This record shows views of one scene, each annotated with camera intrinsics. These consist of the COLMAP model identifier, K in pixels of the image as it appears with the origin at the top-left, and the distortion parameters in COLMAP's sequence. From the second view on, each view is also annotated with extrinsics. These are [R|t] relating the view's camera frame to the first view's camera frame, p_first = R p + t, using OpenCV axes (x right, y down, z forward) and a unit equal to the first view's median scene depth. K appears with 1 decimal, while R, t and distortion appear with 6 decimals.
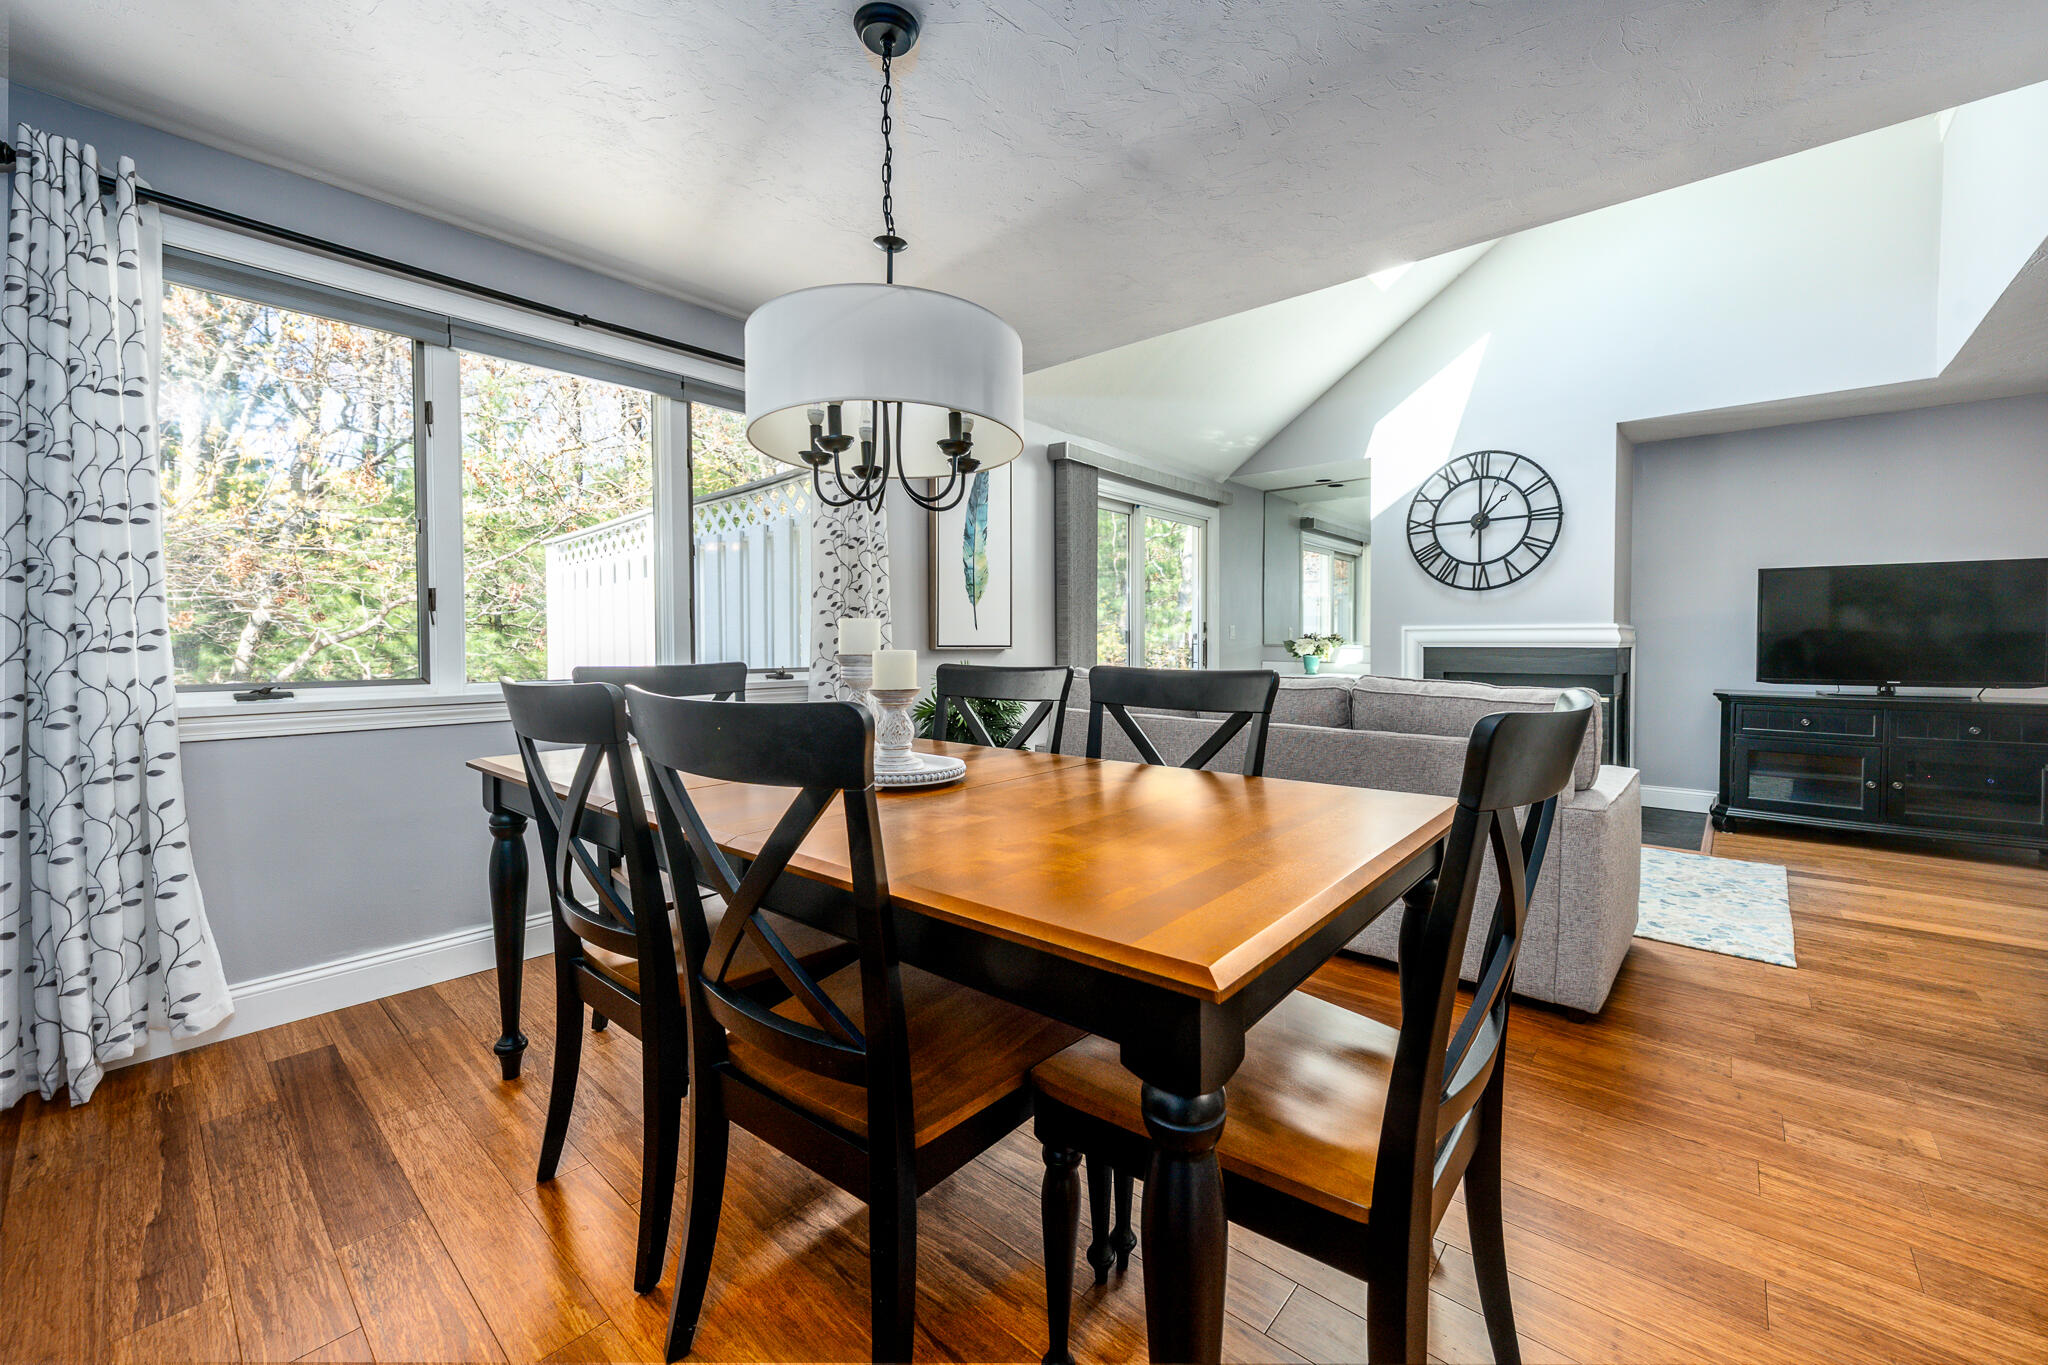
lens RADIAL K [[796.9, 0, 1032.8], [0, 796.9, 656.8], [0, 0, 1]] dist [-0.000456, 0.000226]
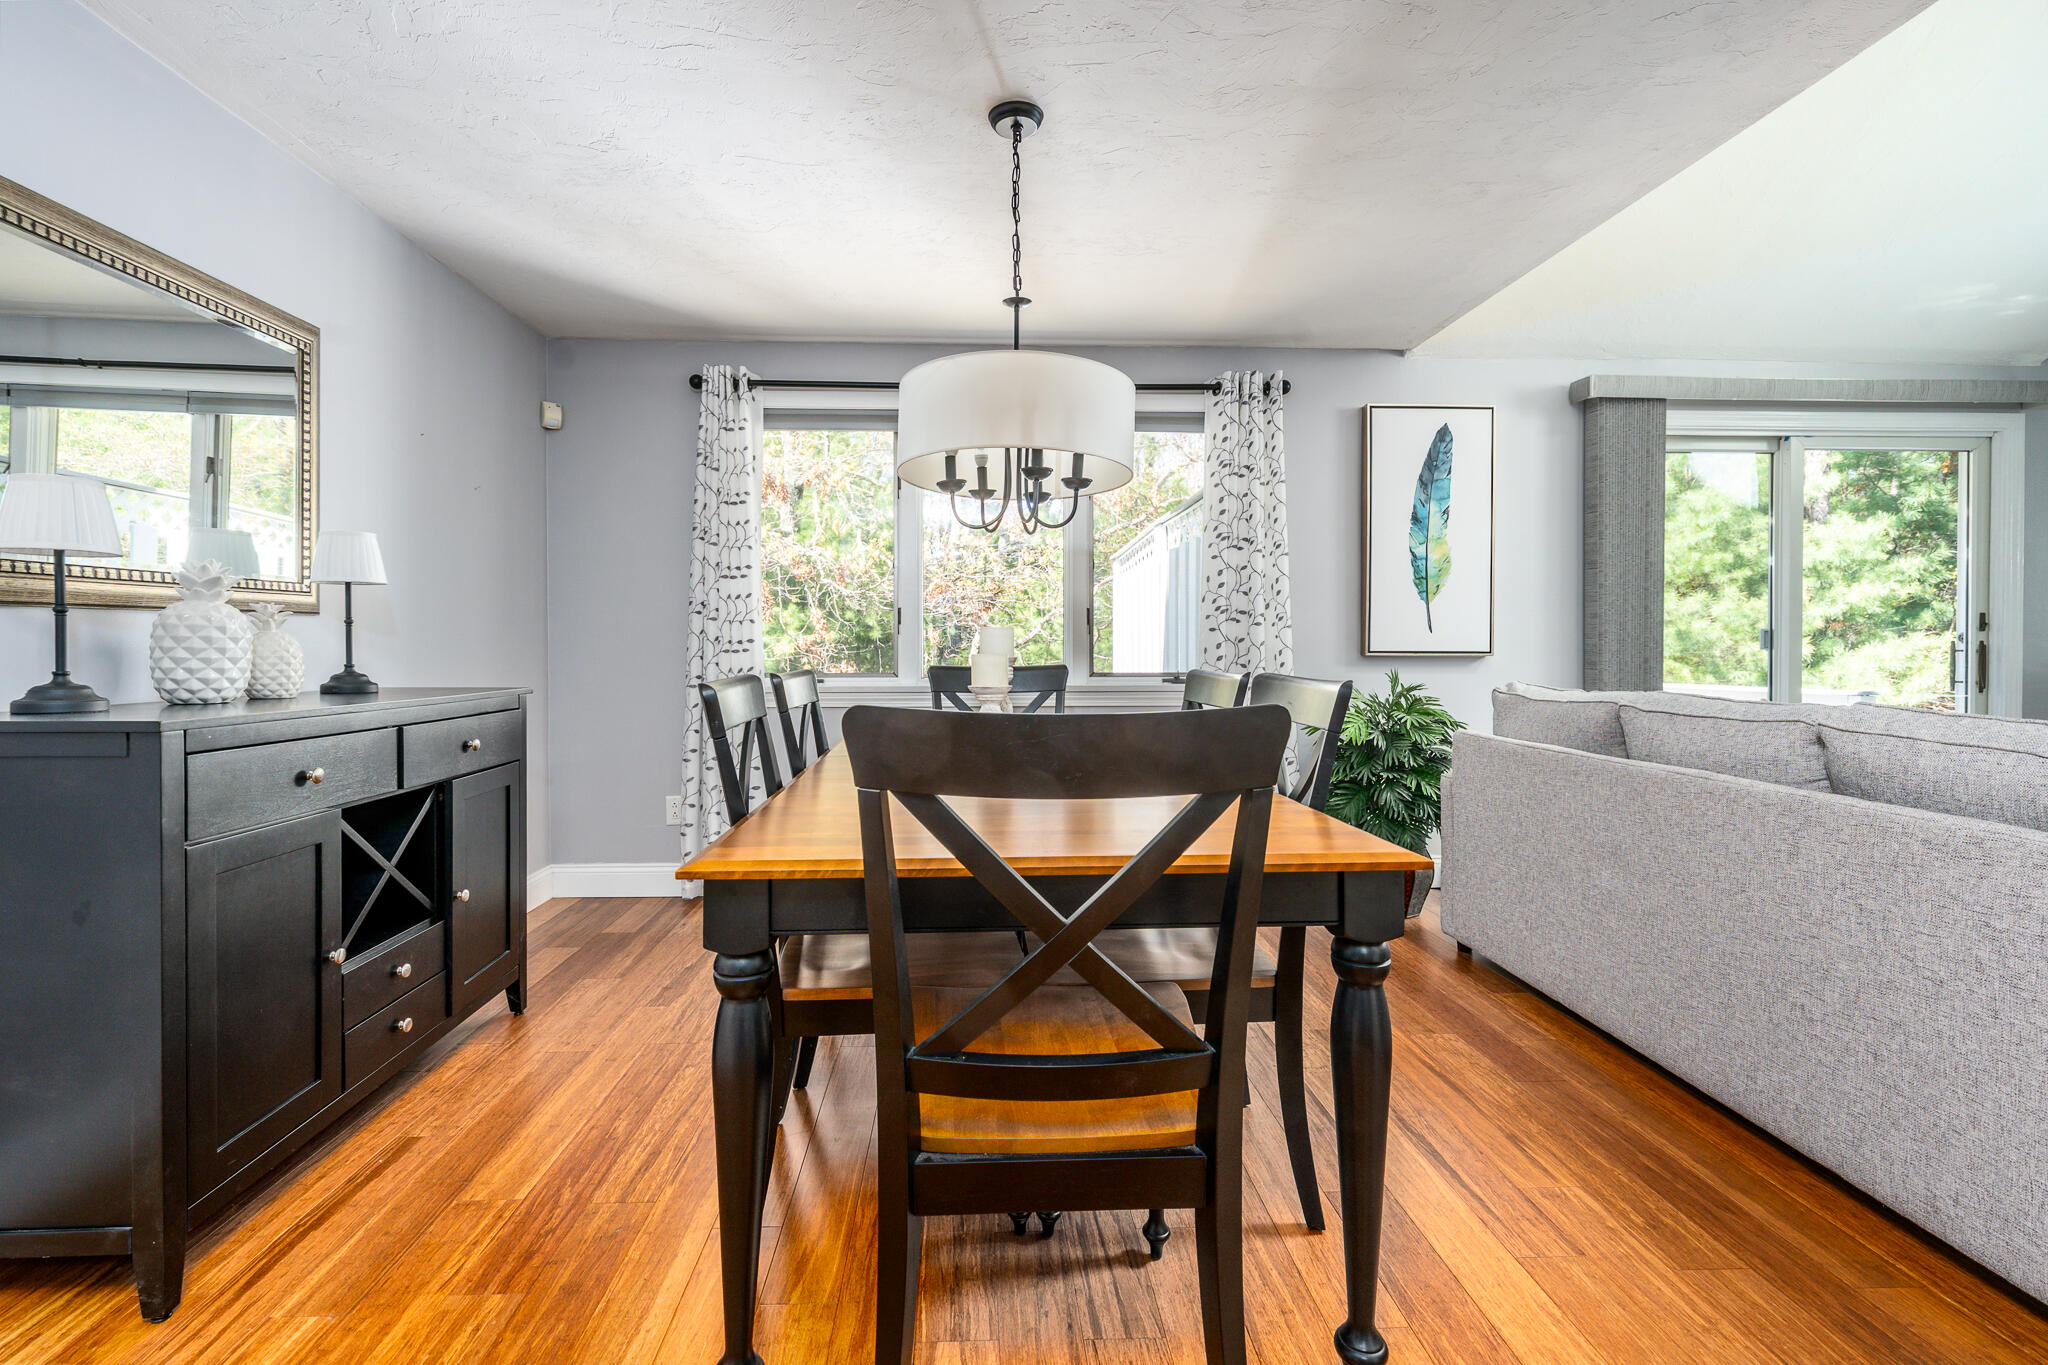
lens RADIAL K [[894.5, 0, 1001.0], [0, 894.5, 652.1], [0, 0, 1]] dist [0.008822, 0.000384]
pose [[0.685082, 0.004621, -0.728452, 0.268353], [-0.013851, 0.999882, -0.006684, -0.000672], [0.728335, 0.014669, 0.685065, 0.035400]]
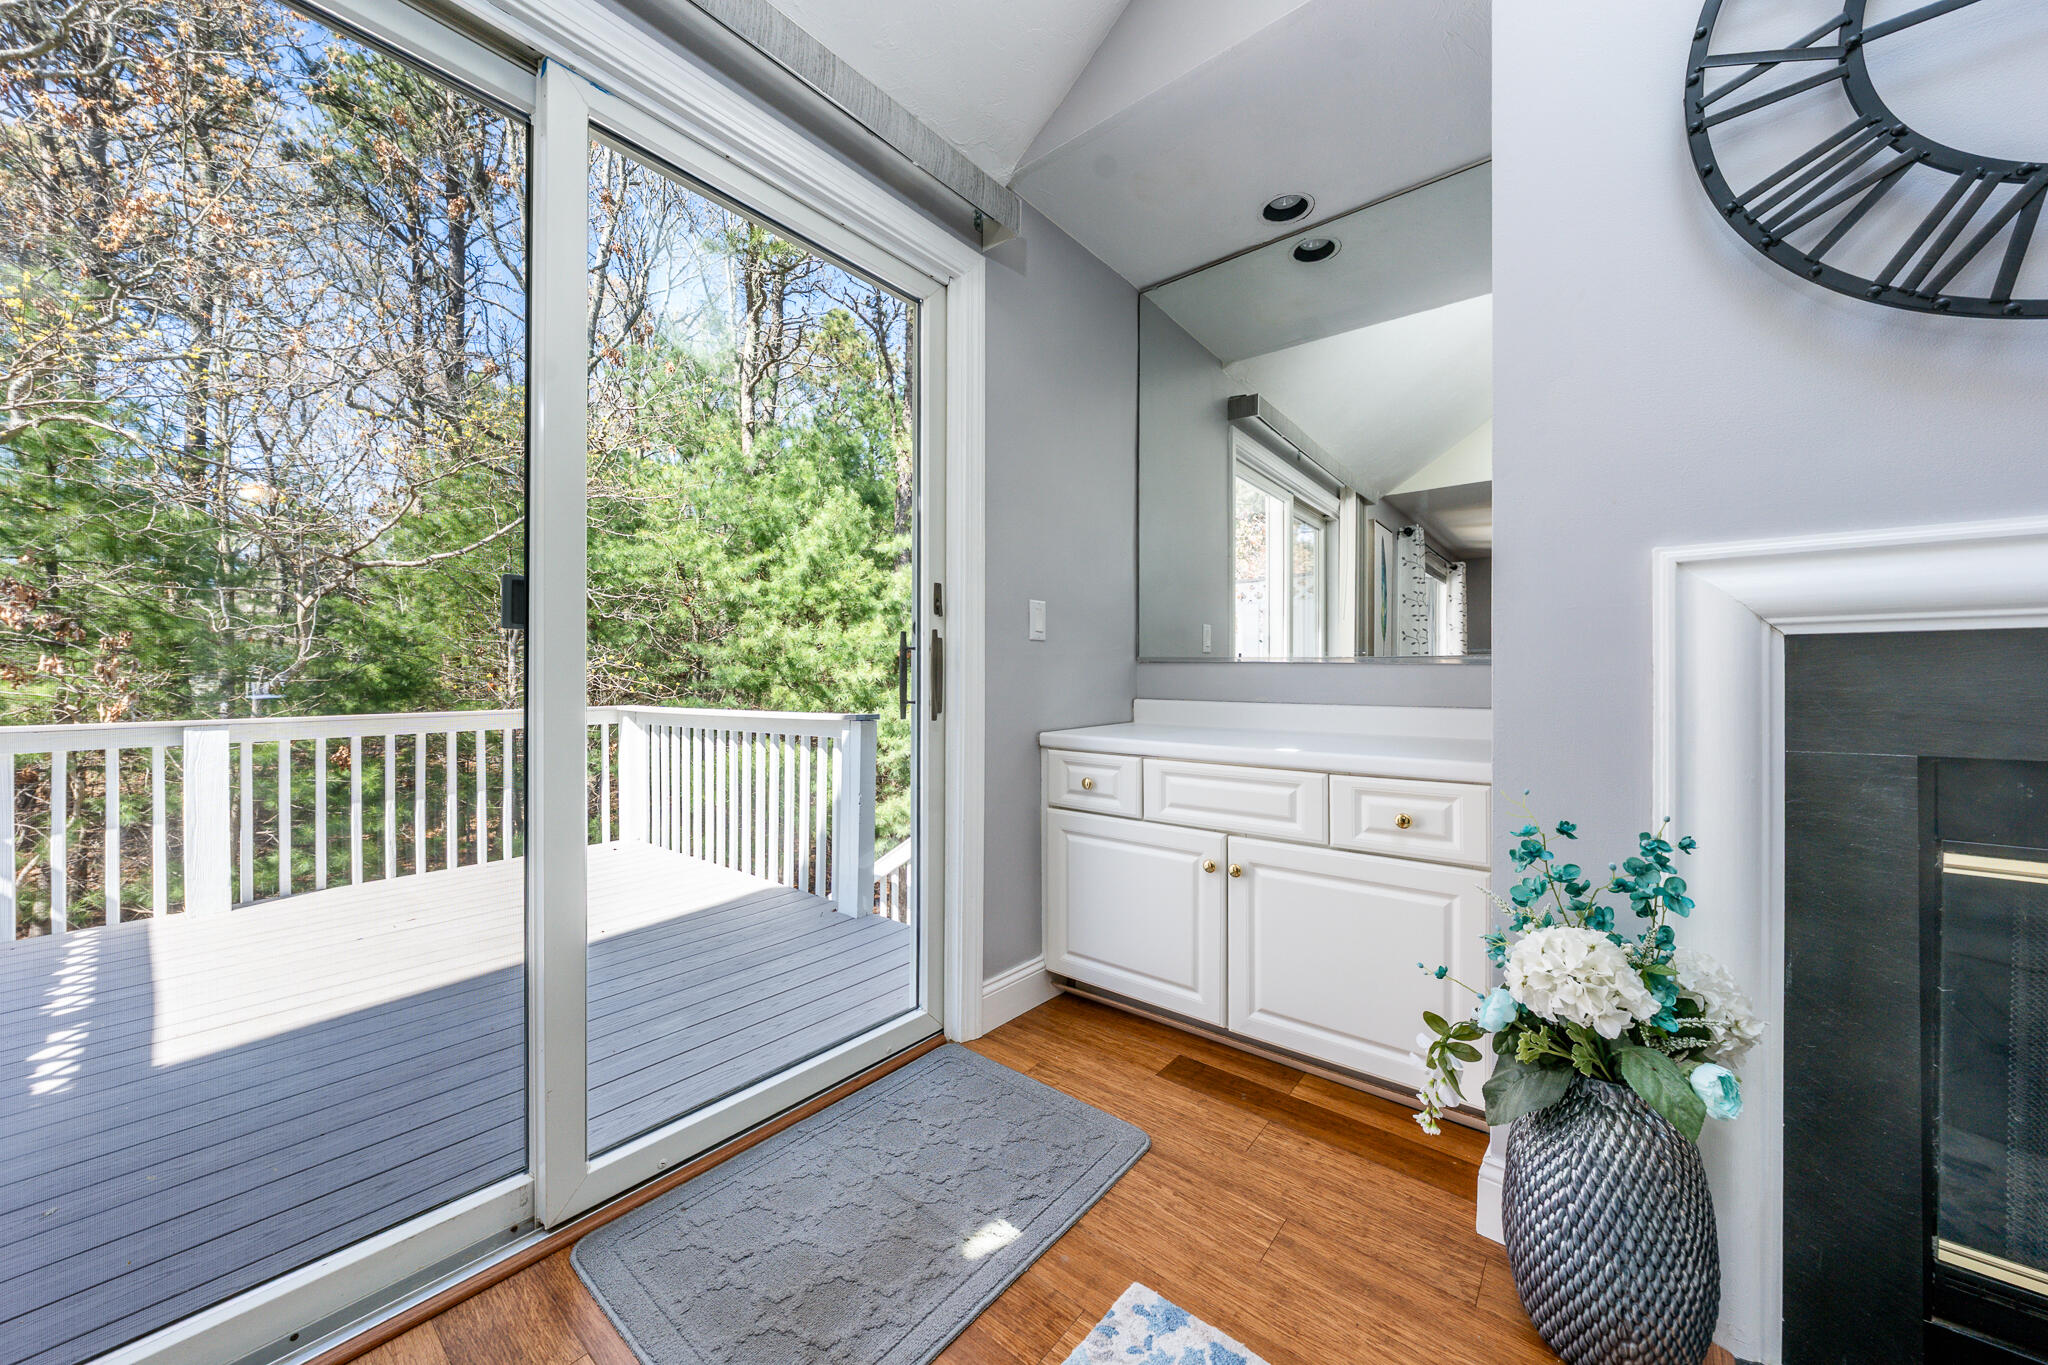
lens RADIAL K [[707.5, 0, 1031.8], [0, 707.5, 677.5], [0, 0, 1]] dist [-0.003129, 0.000142]
pose [[0.998840, 0.004010, 0.047992, 0.315668], [-0.003144, 0.999831, -0.018105, 0.003001], [-0.048057, 0.017933, 0.998684, 0.924965]]
